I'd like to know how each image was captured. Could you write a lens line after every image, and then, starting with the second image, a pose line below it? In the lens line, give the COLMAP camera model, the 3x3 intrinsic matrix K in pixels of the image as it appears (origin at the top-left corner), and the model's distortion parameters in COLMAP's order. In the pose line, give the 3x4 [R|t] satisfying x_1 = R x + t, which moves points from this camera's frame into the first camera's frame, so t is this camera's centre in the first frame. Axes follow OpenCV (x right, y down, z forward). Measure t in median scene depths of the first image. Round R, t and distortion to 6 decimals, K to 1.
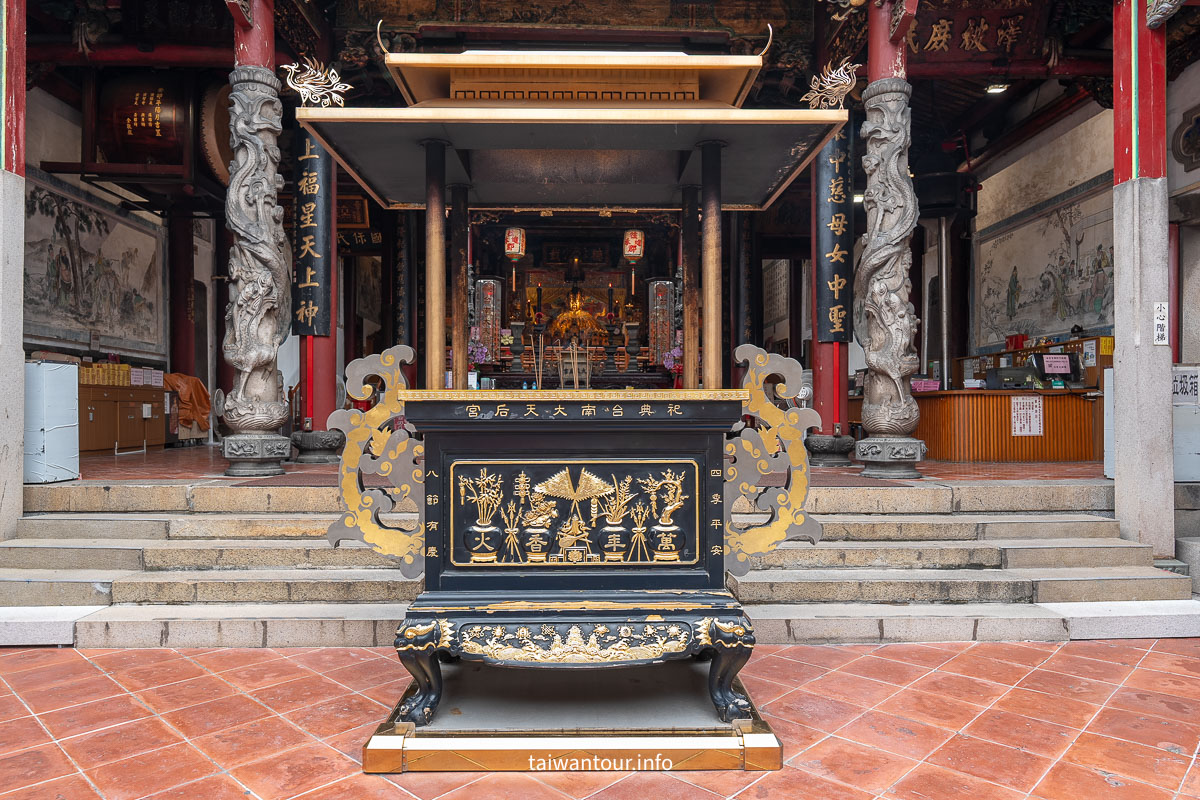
lens RADIAL K [[827.8, 0, 600.0], [0, 827.8, 400.0], [0, 0, 1]] dist [0.000191, 0.000359]
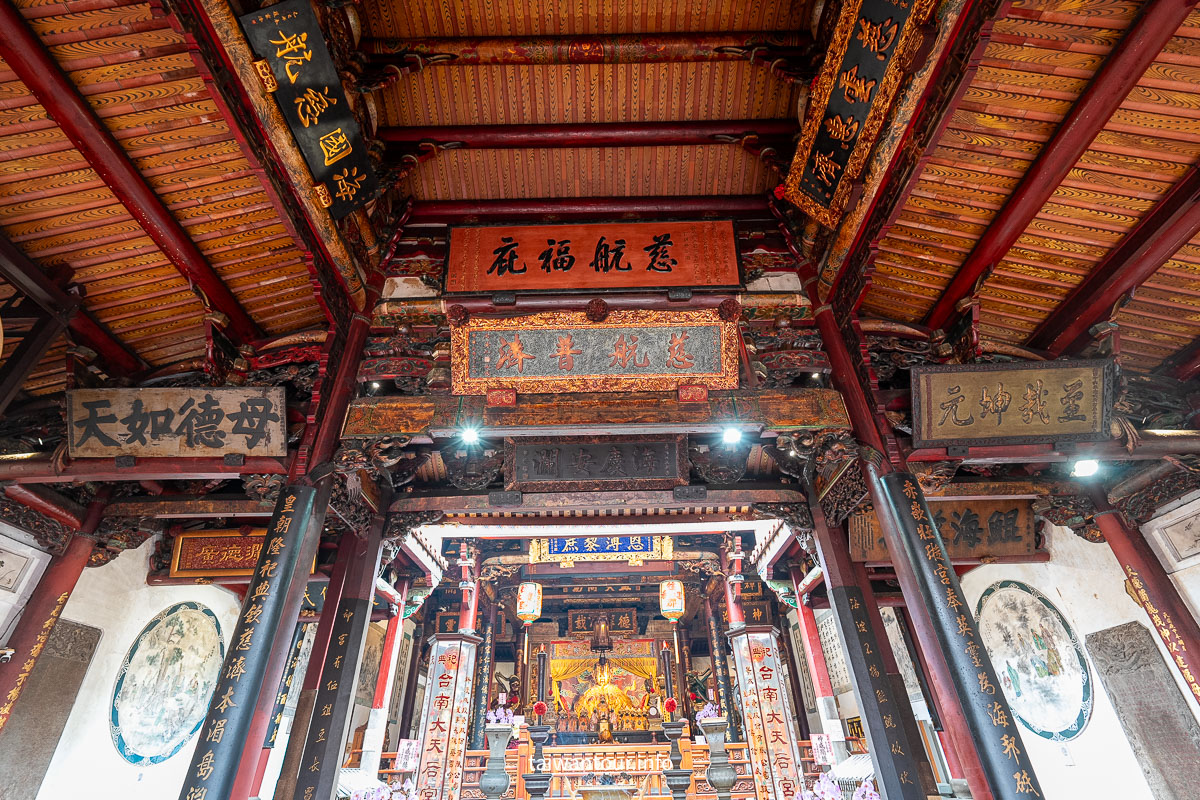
lens RADIAL K [[593.1, 0, 600.0], [0, 593.1, 400.0], [0, 0, 1]] dist [-0.005226, -0.000074]
pose [[0.998936, -0.042861, -0.017037, -0.022572], [0.027591, 0.851308, -0.523940, -0.084378], [0.036960, 0.522913, 0.851585, 0.695152]]
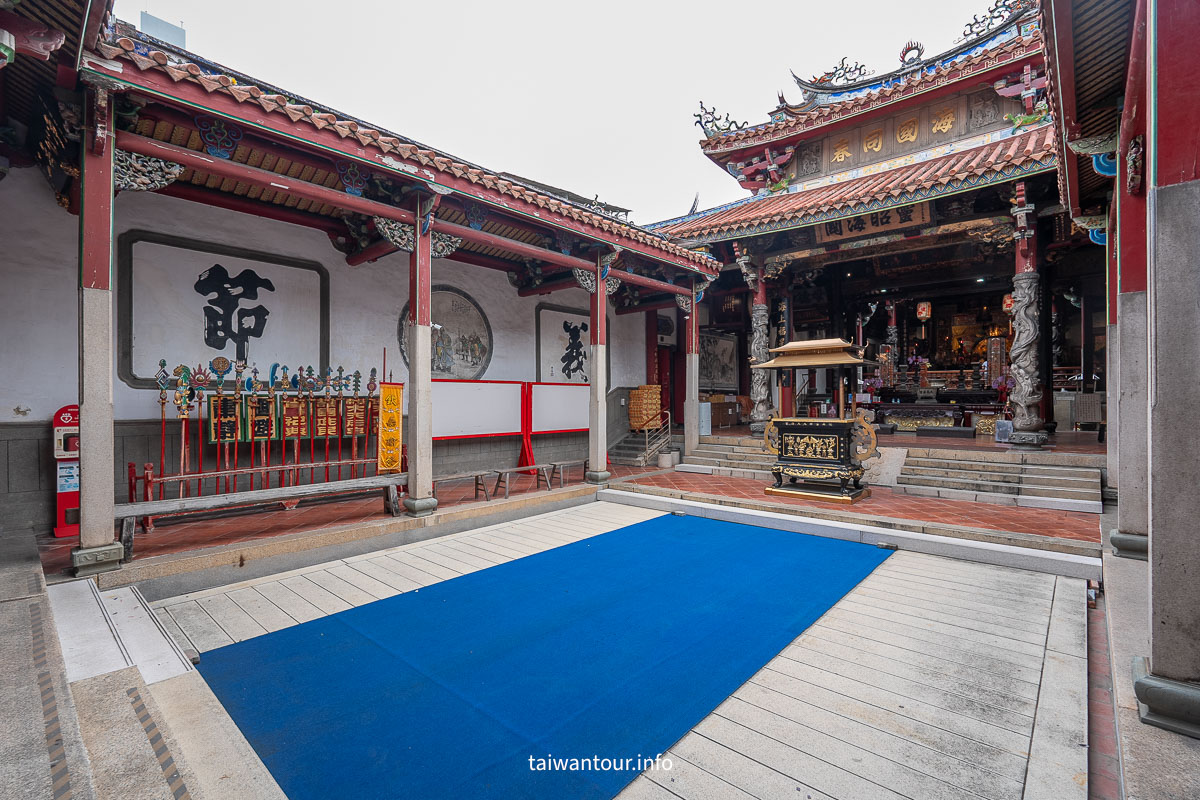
lens RADIAL K [[548.5, 0, 600.0], [0, 548.5, 400.0], [0, 0, 1]] dist [-0.001791, -0.000073]
pose [[0.736007, -0.000541, -0.676973, 0.312930], [0.011322, 0.999870, 0.011510, -0.044607], [0.676879, -0.016136, 0.735918, -0.538246]]
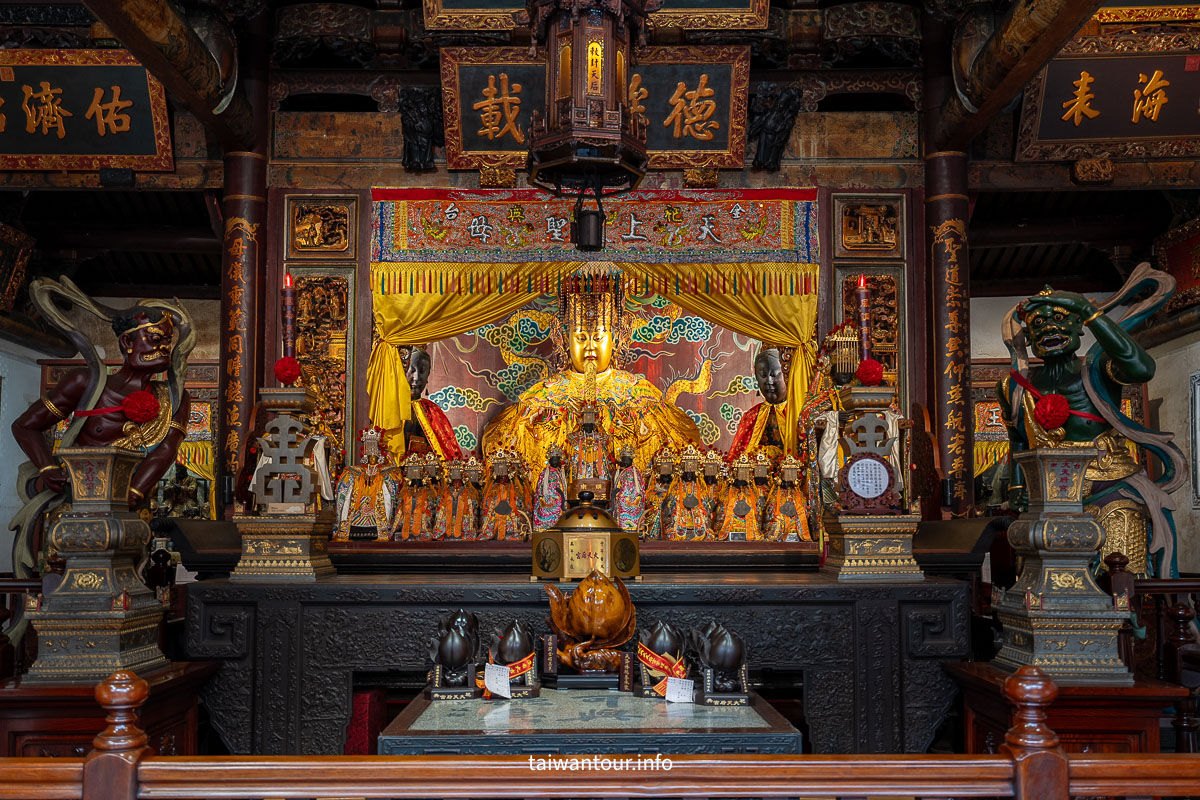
lens RADIAL K [[1035.7, 0, 600.0], [0, 1035.7, 400.0], [0, 0, 1]] dist [-0.001053, -0.000475]
pose [[0.999611, -0.005987, -0.027240, -0.053243], [0.002954, 0.993923, -0.110034, -0.177417], [0.027733, 0.109910, 0.993555, 1.889687]]
